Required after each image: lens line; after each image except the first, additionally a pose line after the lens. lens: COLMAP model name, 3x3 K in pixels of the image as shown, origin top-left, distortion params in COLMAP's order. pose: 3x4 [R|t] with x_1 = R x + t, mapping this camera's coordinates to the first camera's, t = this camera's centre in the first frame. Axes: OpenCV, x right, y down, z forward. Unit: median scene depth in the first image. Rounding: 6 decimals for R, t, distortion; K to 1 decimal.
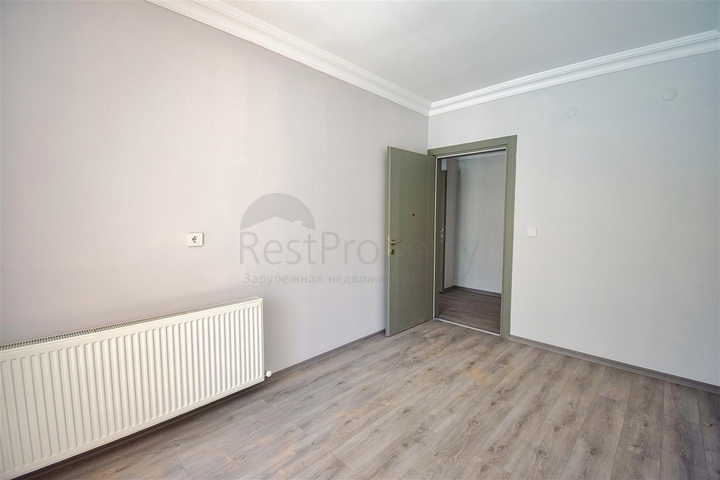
lens RADIAL K [[323.3, 0, 359.2], [0, 323.3, 236.6], [0, 0, 1]] dist [0.000355, -0.015786]
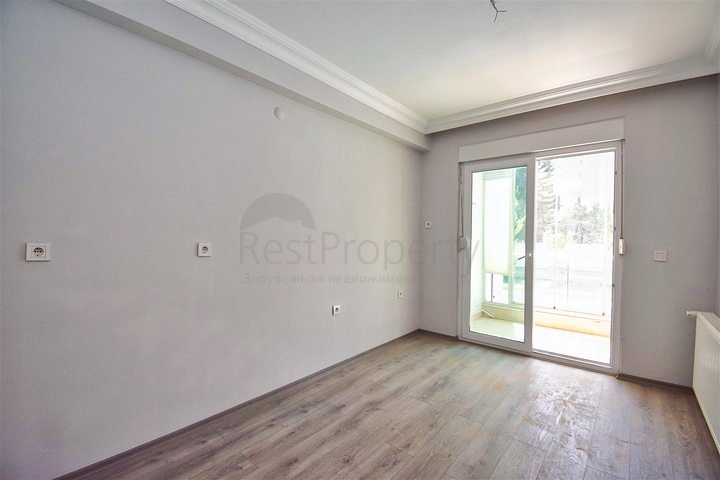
lens RADIAL K [[323.3, 0, 359.2], [0, 323.3, 236.6], [0, 0, 1]] dist [0.000355, -0.015786]
pose [[-0.997924, -0.019767, -0.061300, 0.489342], [-0.024561, 0.996615, 0.078461, -0.082731], [0.059542, 0.079804, -0.995031, 1.573533]]
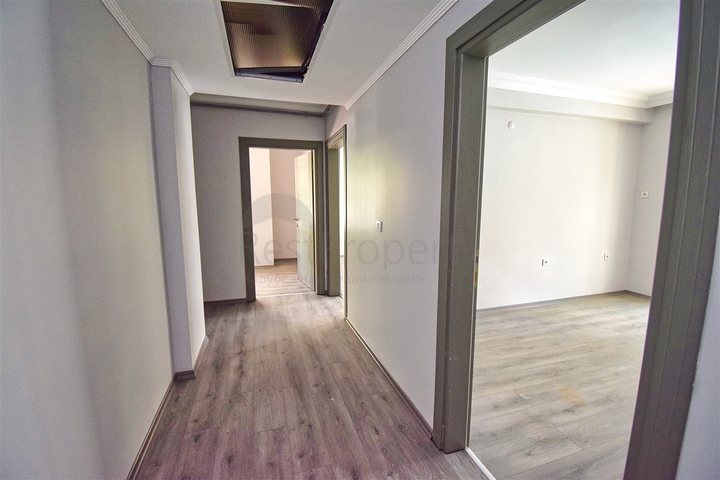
lens RADIAL K [[314.8, 0, 358.1], [0, 314.8, 235.2], [0, 0, 1]] dist [-0.000747, -0.015817]
pose [[-0.875284, -0.064324, 0.479312, 0.587833], [0.033023, 0.980852, 0.191935, -0.200936], [-0.482480, 0.183826, -0.856400, 2.286104]]
